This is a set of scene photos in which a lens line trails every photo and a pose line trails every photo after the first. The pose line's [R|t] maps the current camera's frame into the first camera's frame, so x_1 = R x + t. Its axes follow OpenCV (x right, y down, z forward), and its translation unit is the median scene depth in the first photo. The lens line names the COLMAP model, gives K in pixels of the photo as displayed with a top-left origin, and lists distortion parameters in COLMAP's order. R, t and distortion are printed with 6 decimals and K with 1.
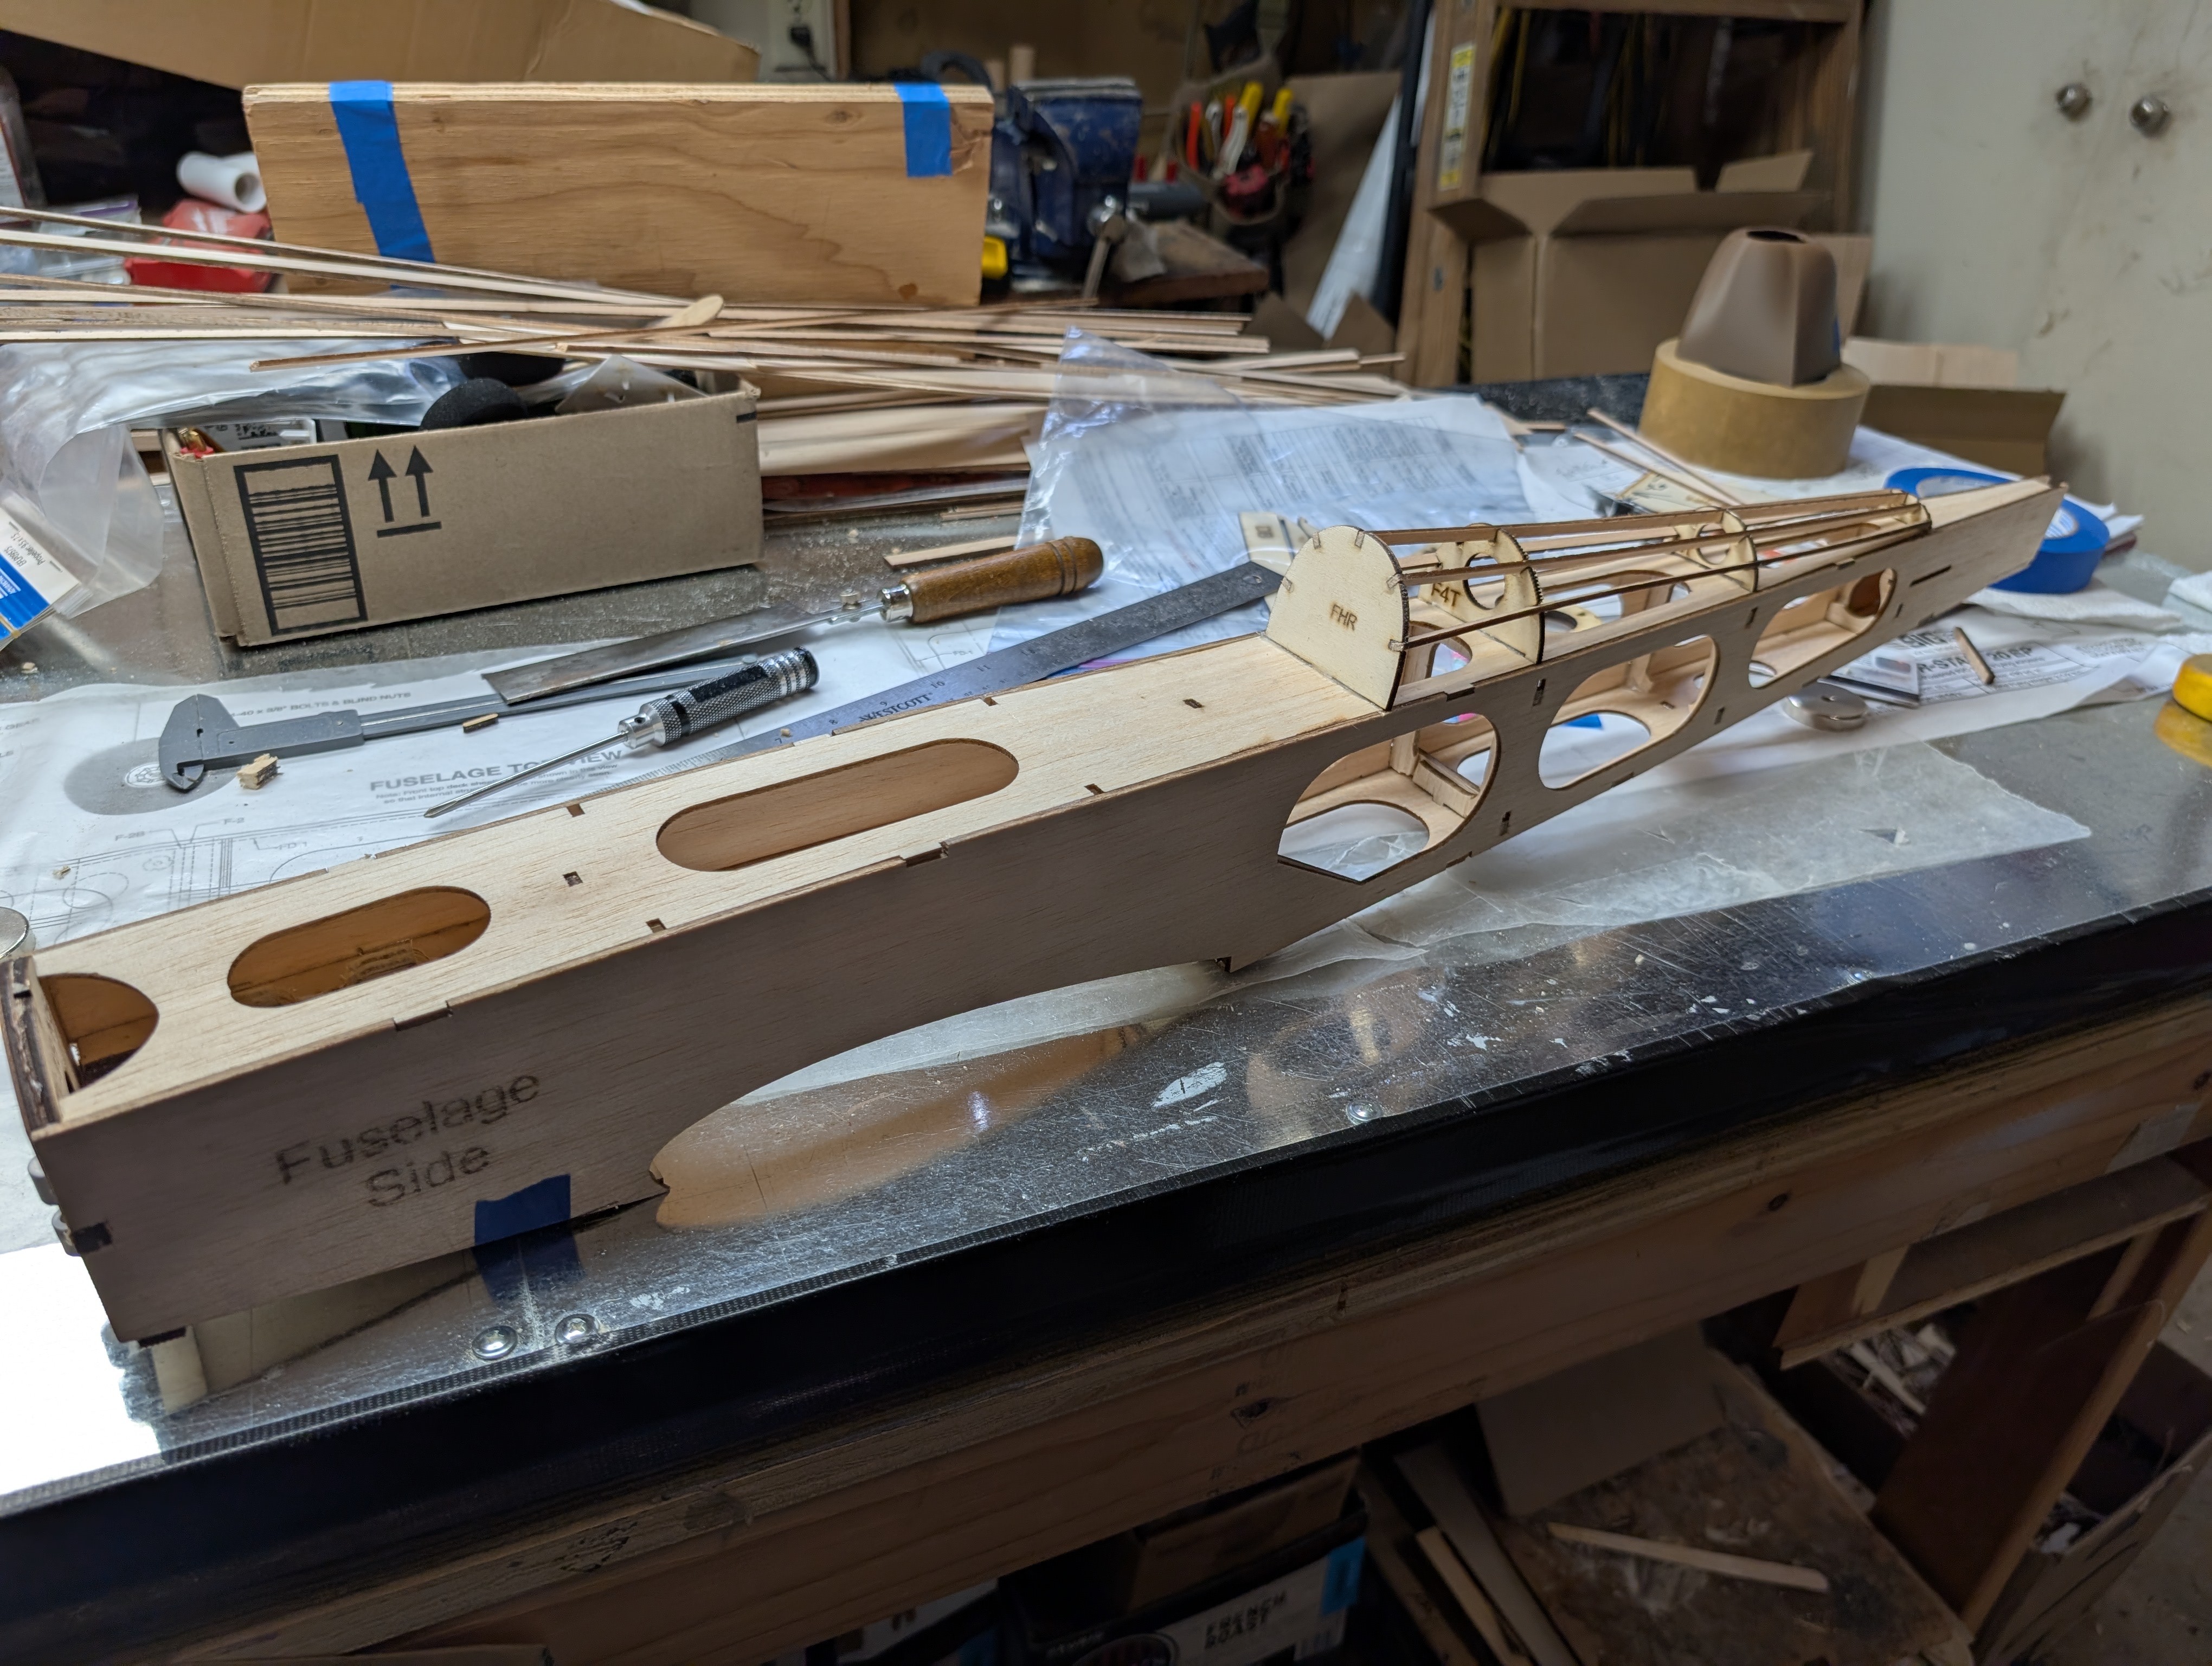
lens RADIAL K [[1558.1, 0, 1093.2], [0, 1558.1, 831.3], [0, 0, 1]] dist [-0.018558, -0.002618]
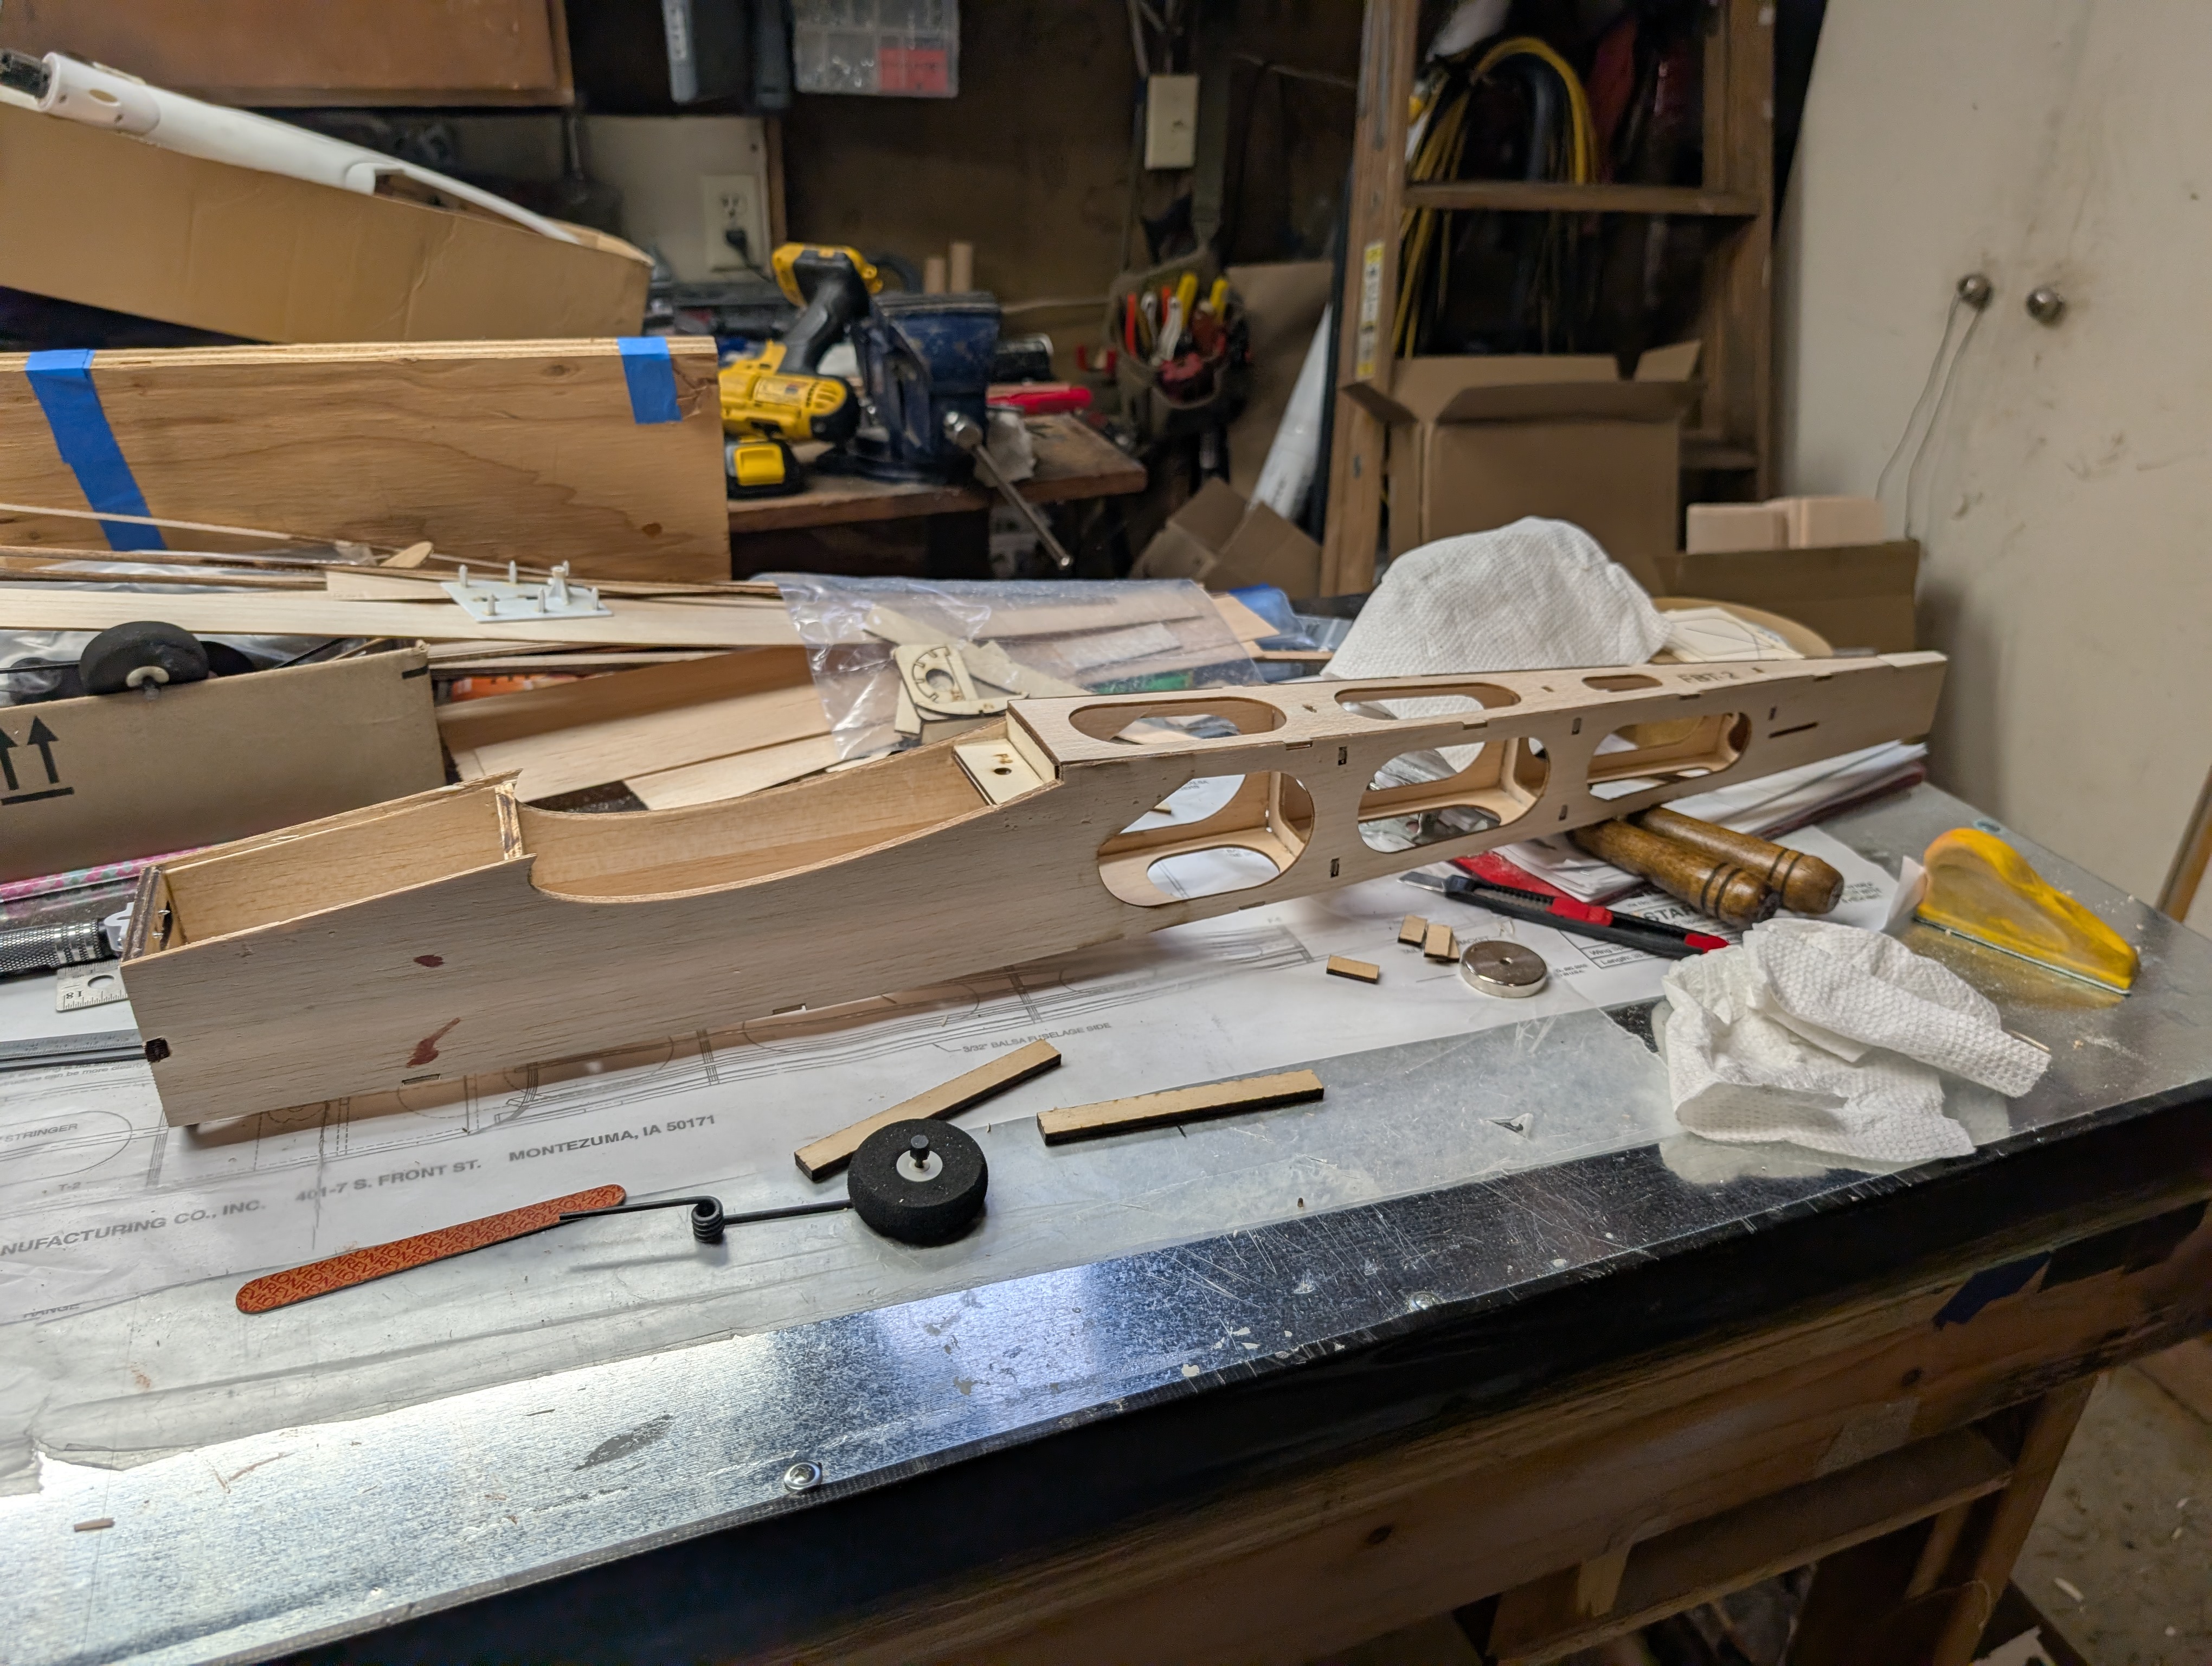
lens RADIAL K [[1558.1, 0, 1120.7], [0, 1558.1, 820.7], [0, 0, 1]] dist [-0.018558, -0.002618]
pose [[0.999739, 0.000104, -0.022855, 0.208053], [-0.002254, 0.995566, -0.094040, -0.066120], [0.022744, 0.094067, 0.995306, 0.022879]]
